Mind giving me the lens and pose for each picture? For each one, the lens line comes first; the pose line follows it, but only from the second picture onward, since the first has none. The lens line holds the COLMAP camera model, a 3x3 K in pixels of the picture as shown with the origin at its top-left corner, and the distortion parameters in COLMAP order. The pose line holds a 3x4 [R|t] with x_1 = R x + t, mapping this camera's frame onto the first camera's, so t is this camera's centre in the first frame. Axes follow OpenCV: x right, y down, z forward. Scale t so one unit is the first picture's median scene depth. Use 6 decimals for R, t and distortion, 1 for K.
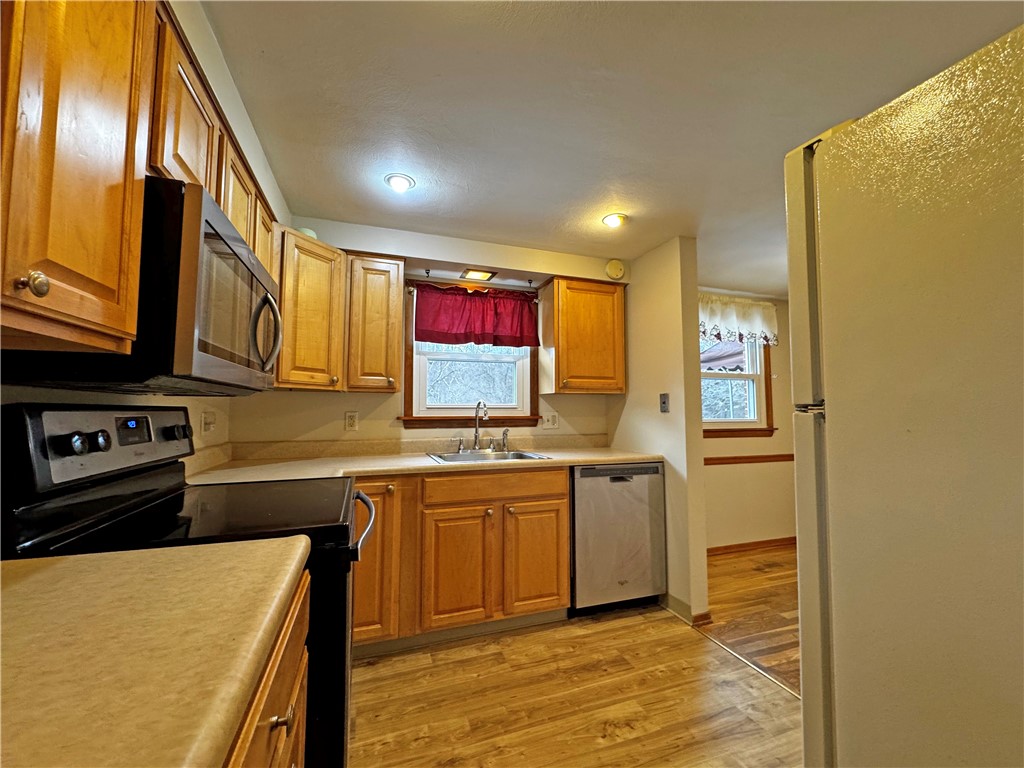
lens RADIAL K [[408.7, 0, 511.6], [0, 408.7, 383.5], [0, 0, 1]] dist [-0.001877, -0.000375]
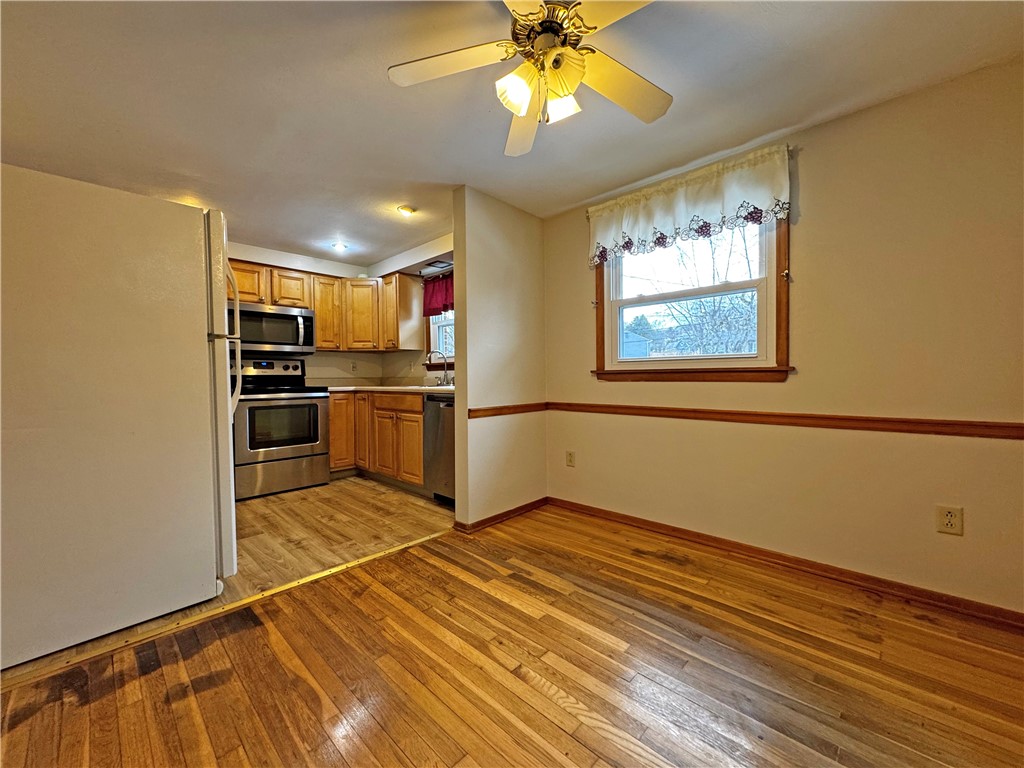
lens RADIAL K [[408.7, 0, 512.7], [0, 408.7, 383.6], [0, 0, 1]] dist [-0.001877, -0.000375]
pose [[0.454088, 0.006785, -0.890931, 1.590010], [0.067607, 0.996826, 0.042049, 0.134229], [0.888388, -0.079327, 0.452188, 0.646982]]
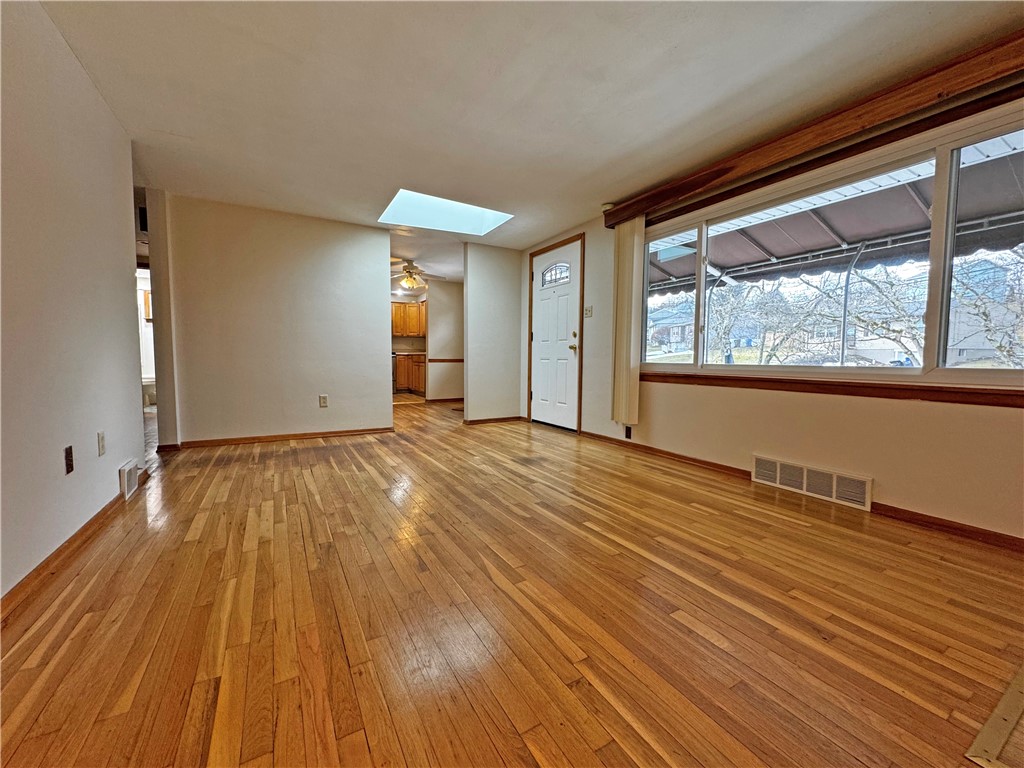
lens RADIAL K [[408.7, 0, 513.4], [0, 408.7, 385.3], [0, 0, 1]] dist [-0.001877, -0.000375]
pose [[0.194891, 0.065975, -0.978603, 3.896606], [0.057595, 0.995244, 0.078567, 0.241158], [0.979132, -0.071675, 0.190165, 1.078214]]
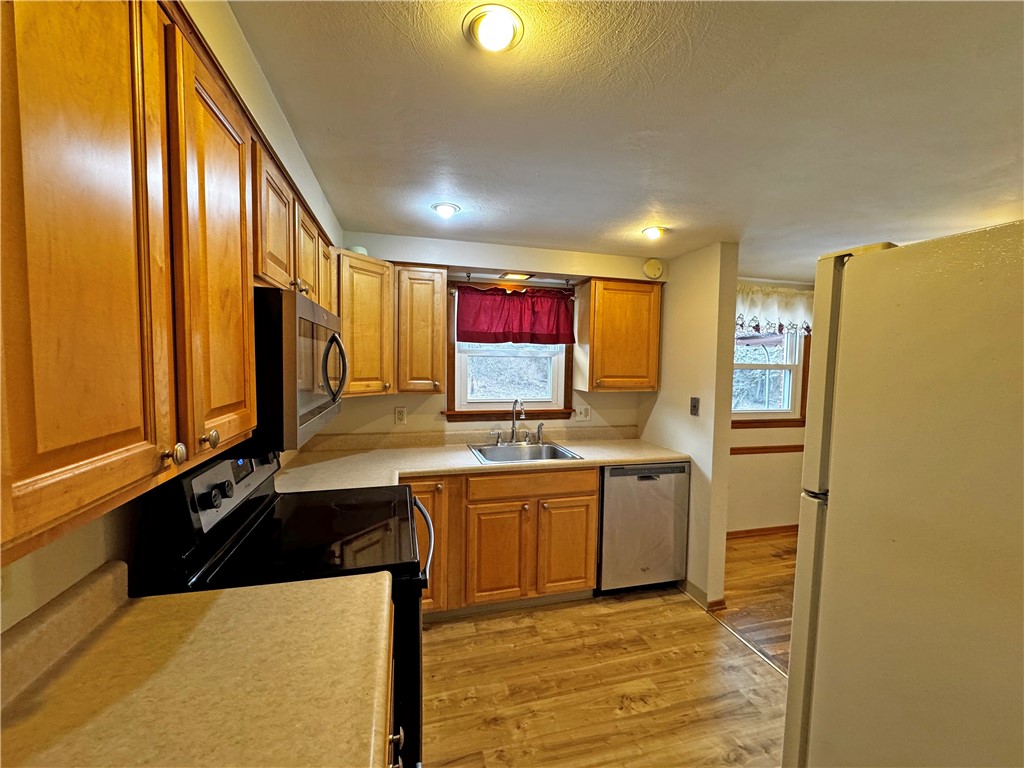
lens RADIAL K [[408.7, 0, 511.2], [0, 408.7, 383.2], [0, 0, 1]] dist [-0.001877, -0.000375]
pose [[0.997005, 0.019978, -0.074708, -0.015963], [-0.010883, 0.992688, 0.120220, -0.145548], [0.076563, -0.119047, 0.989932, -0.062046]]
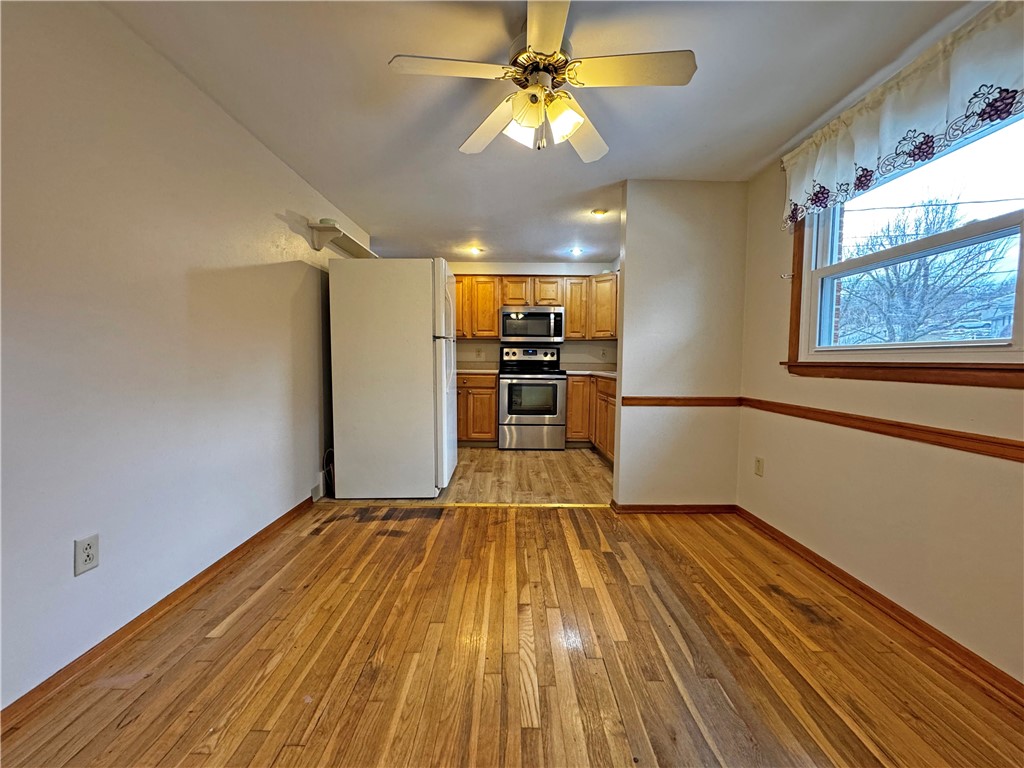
lens RADIAL K [[408.7, 0, 510.1], [0, 408.7, 382.9], [0, 0, 1]] dist [-0.001877, -0.000375]
pose [[-0.327832, 0.045902, -0.943620, 1.758325], [0.050546, 0.998241, 0.030999, 0.150933], [0.943383, -0.037534, -0.329575, 1.142635]]
